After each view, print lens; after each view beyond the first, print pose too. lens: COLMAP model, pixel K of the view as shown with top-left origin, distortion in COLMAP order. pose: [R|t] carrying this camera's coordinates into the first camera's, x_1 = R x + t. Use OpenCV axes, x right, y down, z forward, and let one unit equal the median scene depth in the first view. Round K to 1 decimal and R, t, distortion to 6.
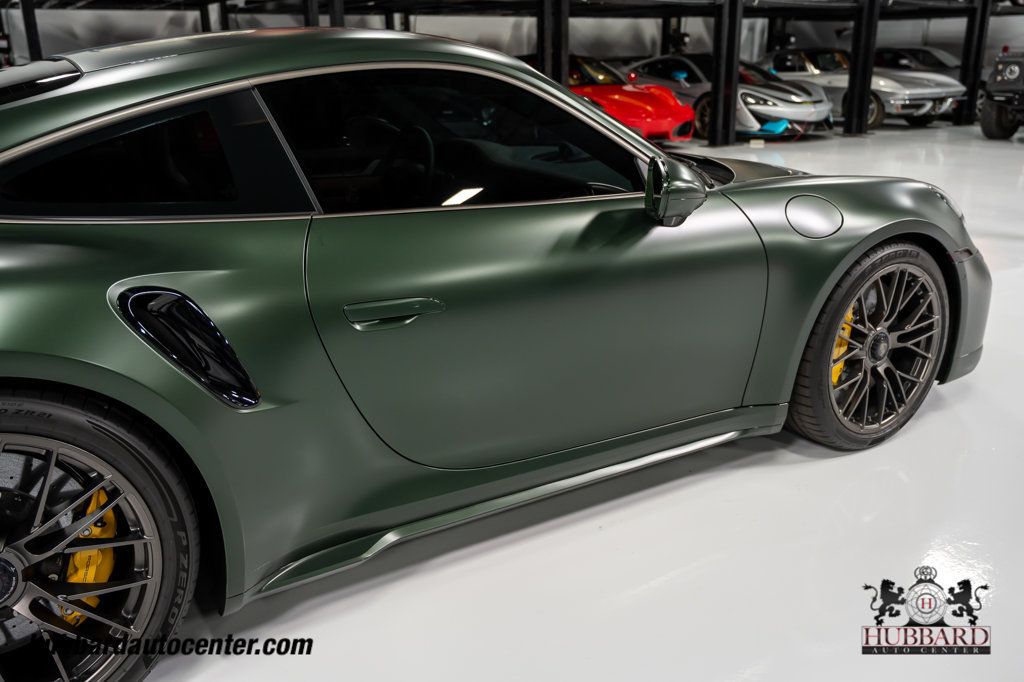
lens RADIAL K [[876.4, 0, 511.6], [0, 876.4, 336.2], [0, 0, 1]] dist [-0.004201, -0.003778]
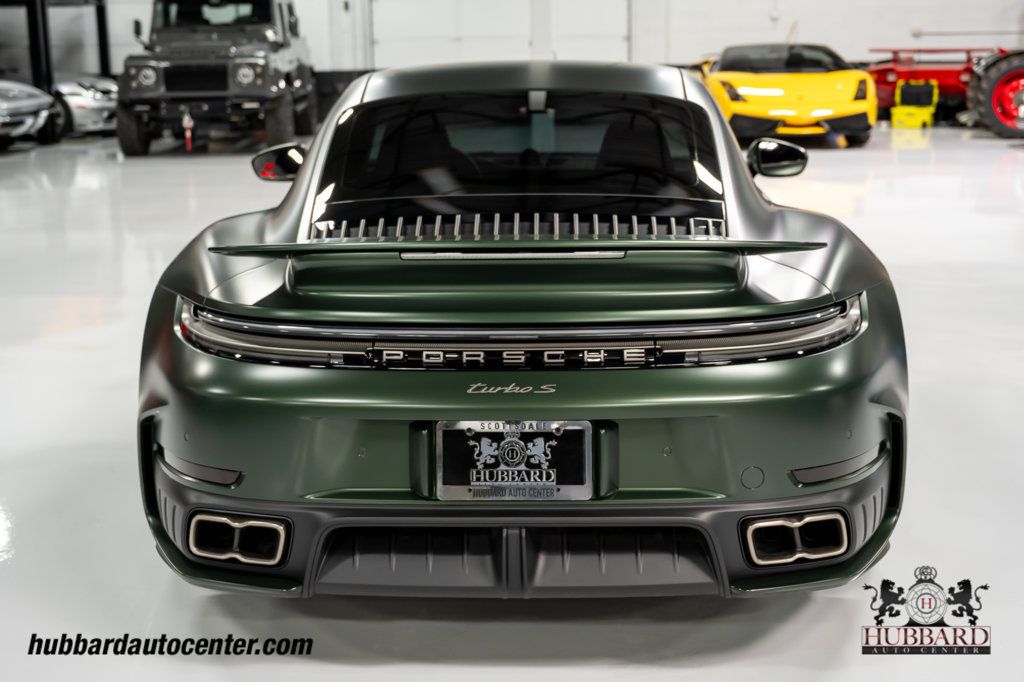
lens RADIAL K [[1410.0, 0, 506.0], [0, 1410.0, 333.2], [0, 0, 1]] dist [-0.003137, 0.000000]
pose [[0.557983, -0.171580, 0.811921, -0.349123], [0.261951, 0.964786, 0.023861, -0.005767], [-0.787424, 0.199369, 0.583280, -0.012187]]
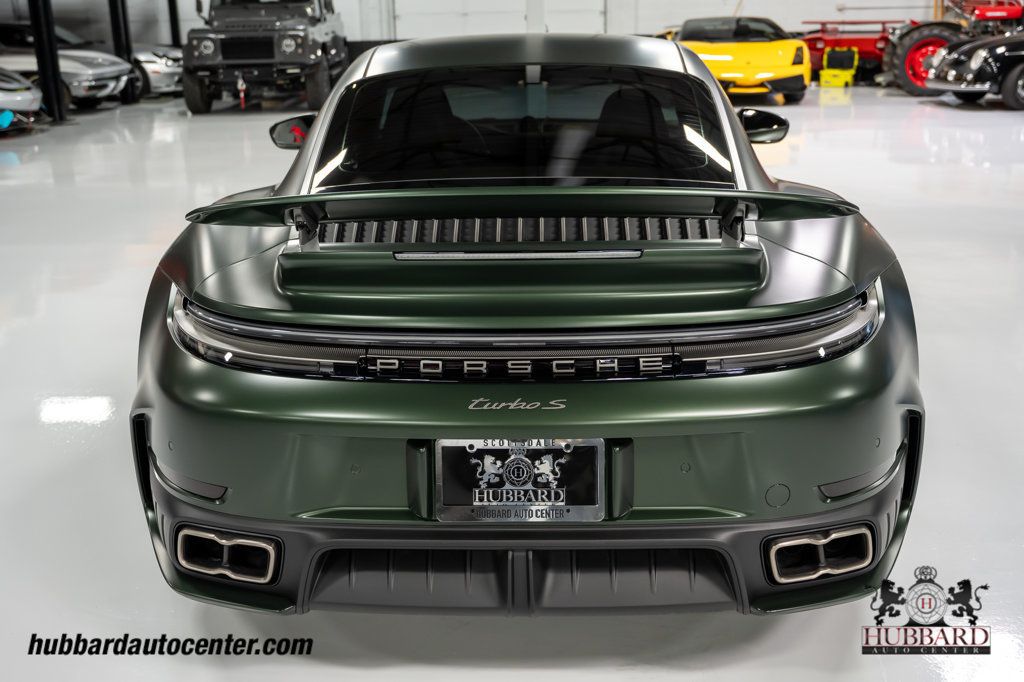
lens RADIAL K [[1085.6, 0, 508.4], [0, 1085.6, 346.1], [0, 0, 1]] dist [-0.004481, 0.000000]
pose [[0.554455, -0.247296, 0.794622, -0.295010], [0.266017, 0.957400, 0.112339, -0.017027], [-0.788552, 0.149096, 0.596620, 0.023394]]
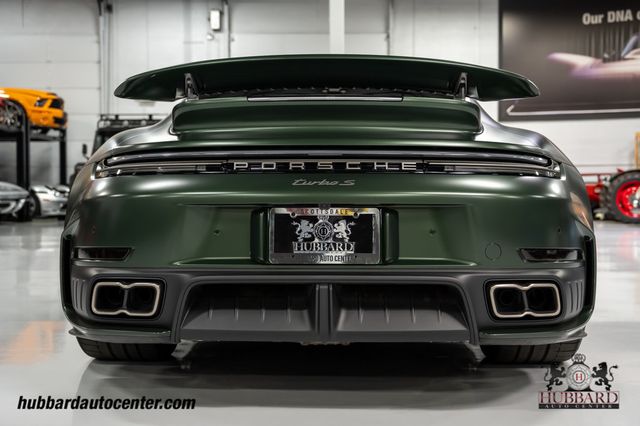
lens RADIAL K [[881.7, 0, 316.9], [0, 881.7, 214.1], [0, 0, 1]] dist [-0.010186, 0.000000]
pose [[0.552648, -0.013084, 0.833312, -0.336518], [0.249453, 0.956634, -0.150416, 0.041816], [-0.795206, 0.291000, 0.531946, 0.014799]]
